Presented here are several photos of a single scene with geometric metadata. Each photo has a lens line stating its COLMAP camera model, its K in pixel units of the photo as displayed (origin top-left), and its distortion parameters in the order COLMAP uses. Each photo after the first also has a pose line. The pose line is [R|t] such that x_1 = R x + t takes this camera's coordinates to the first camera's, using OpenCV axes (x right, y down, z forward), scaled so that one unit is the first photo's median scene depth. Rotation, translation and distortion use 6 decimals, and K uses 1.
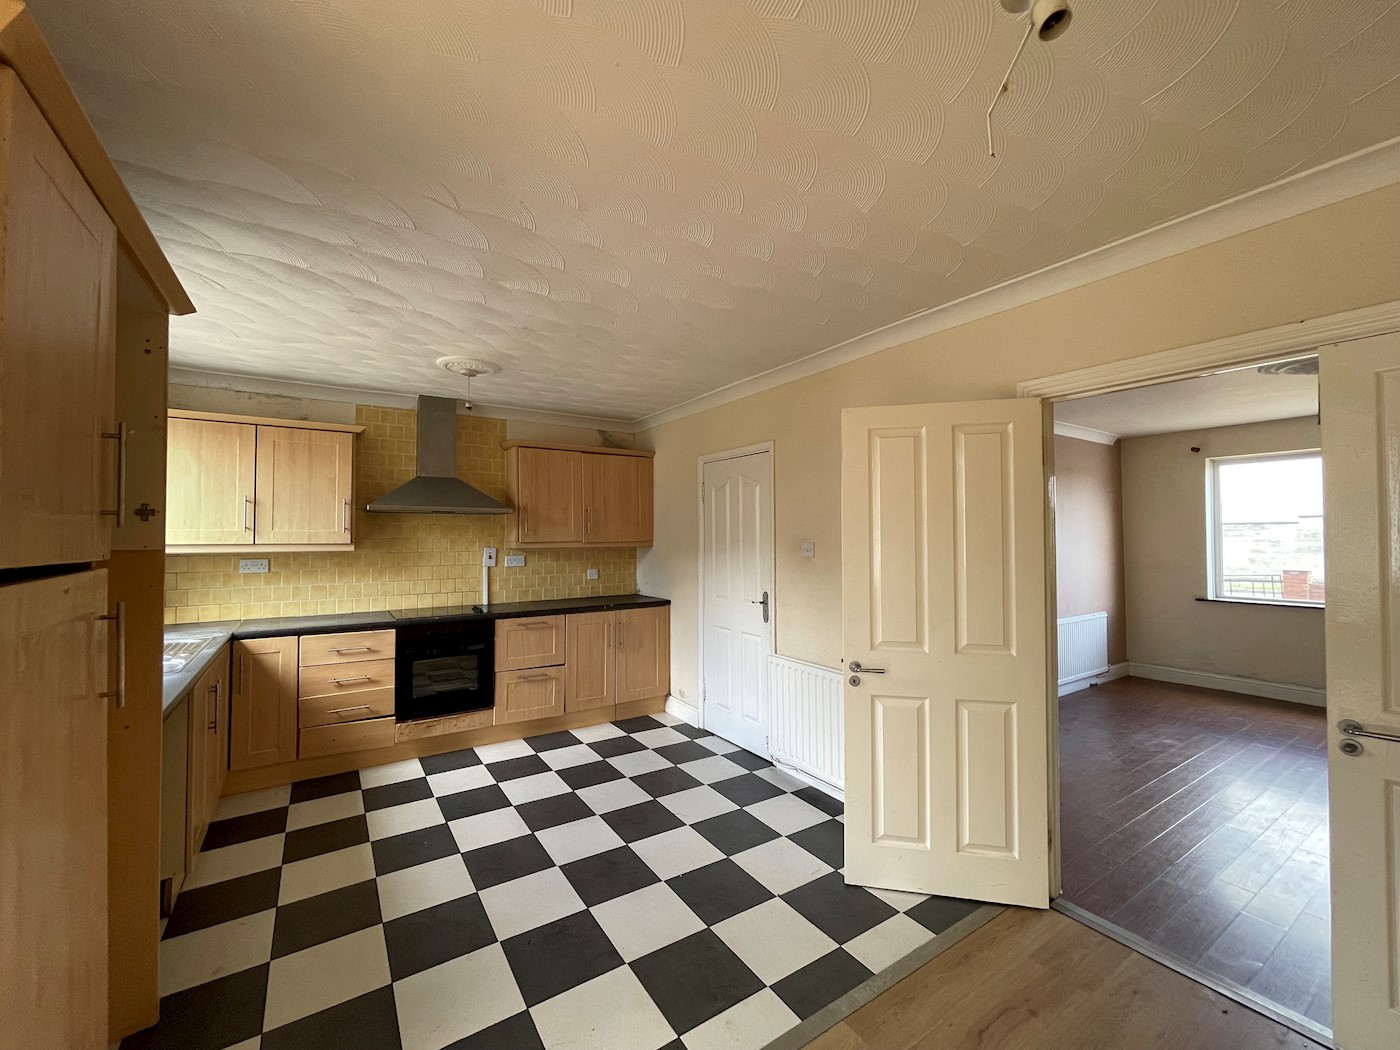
lens RADIAL K [[571.6, 0, 697.2], [0, 571.6, 526.9], [0, 0, 1]] dist [0.002547, 0.001498]
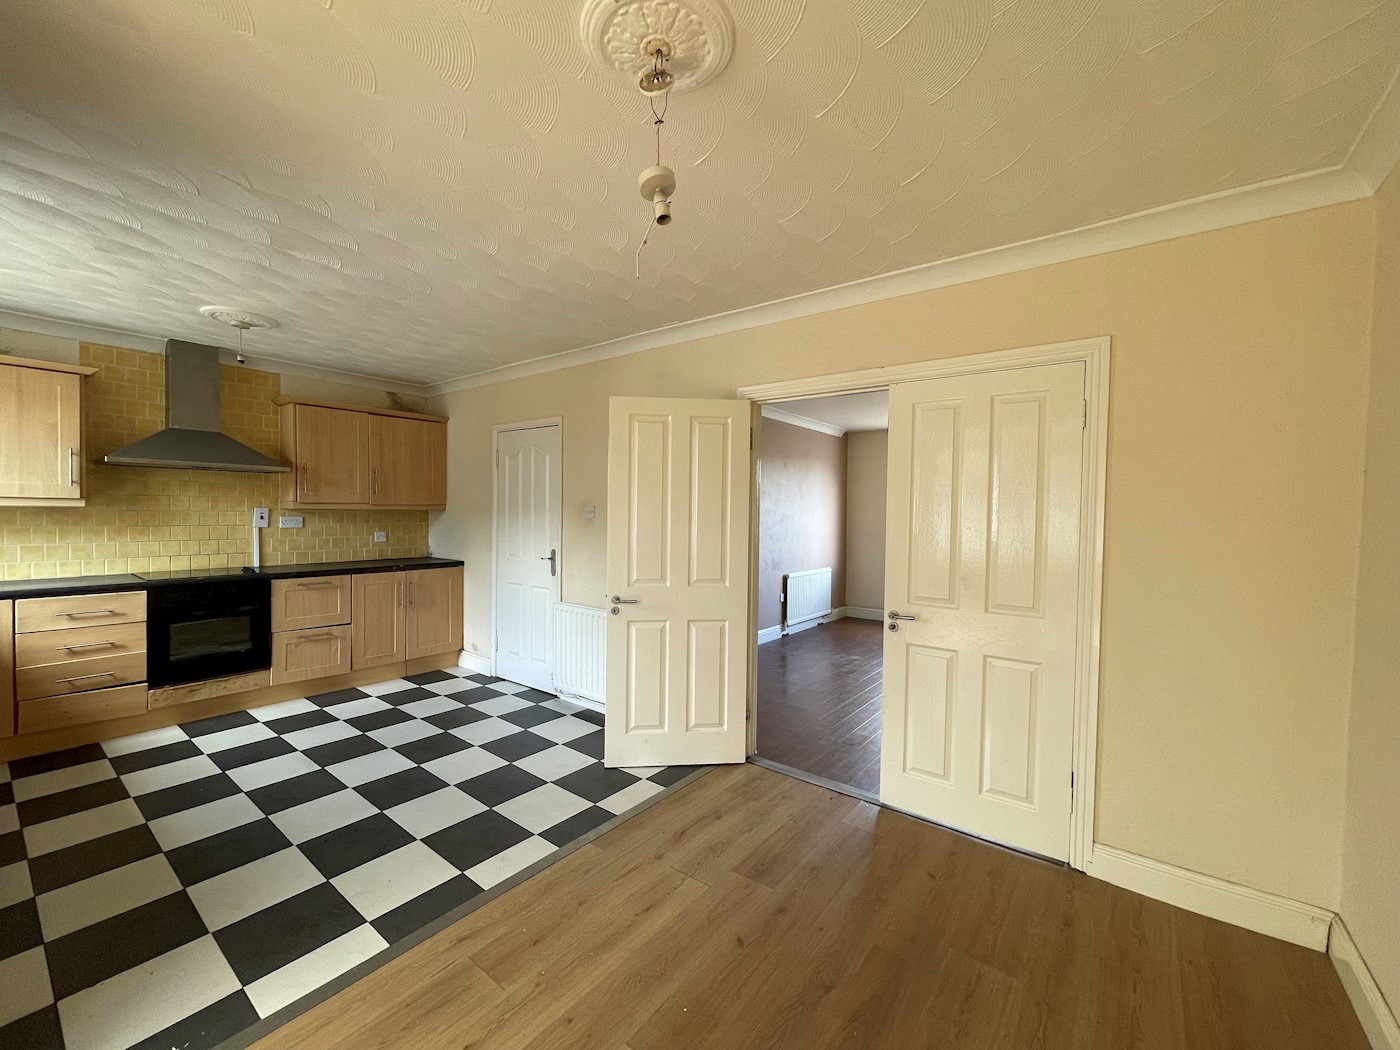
lens RADIAL K [[571.6, 0, 693.8], [0, 571.6, 523.9], [0, 0, 1]] dist [0.002547, 0.001498]
pose [[0.946938, 0.008172, 0.321313, 0.020171], [-0.021692, 0.999022, 0.038519, 0.014247], [-0.320684, -0.043446, 0.946189, -0.179284]]
